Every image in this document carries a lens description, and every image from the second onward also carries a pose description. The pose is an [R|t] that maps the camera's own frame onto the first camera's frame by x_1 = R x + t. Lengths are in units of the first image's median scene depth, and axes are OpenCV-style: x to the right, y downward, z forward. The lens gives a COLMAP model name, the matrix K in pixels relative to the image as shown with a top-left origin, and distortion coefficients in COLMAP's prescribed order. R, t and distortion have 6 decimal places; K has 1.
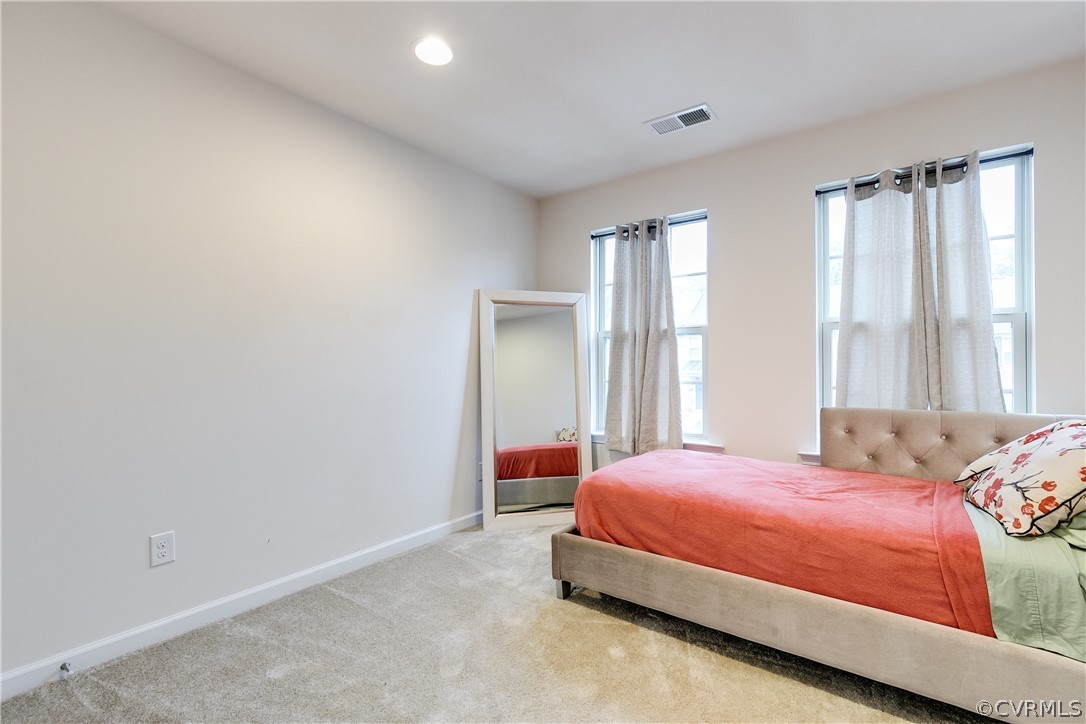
lens RADIAL K [[486.2, 0, 546.0], [0, 486.2, 366.2], [0, 0, 1]] dist [0.002755, 0.000153]
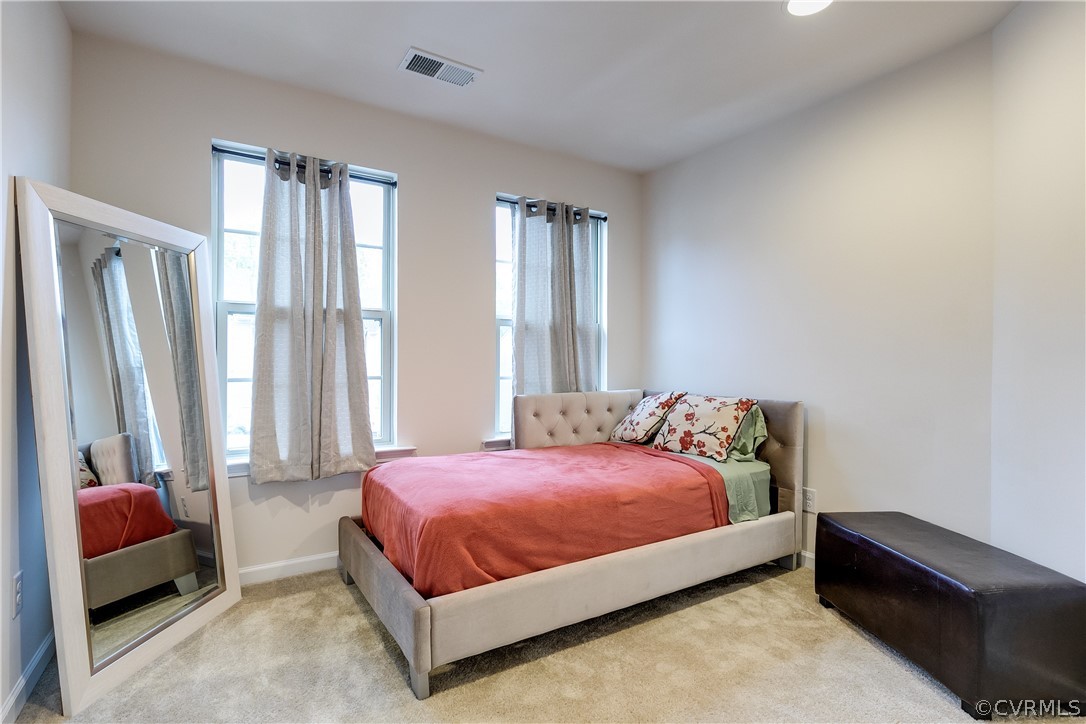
lens RADIAL K [[539.9, 0, 543.6], [0, 539.9, 345.0], [0, 0, 1]] dist [0.001822, -0.000063]
pose [[0.355382, 0.022031, 0.934462, -0.582102], [-0.010476, 0.999753, -0.019586, -0.007890], [-0.934663, -0.002829, 0.355525, 0.523881]]
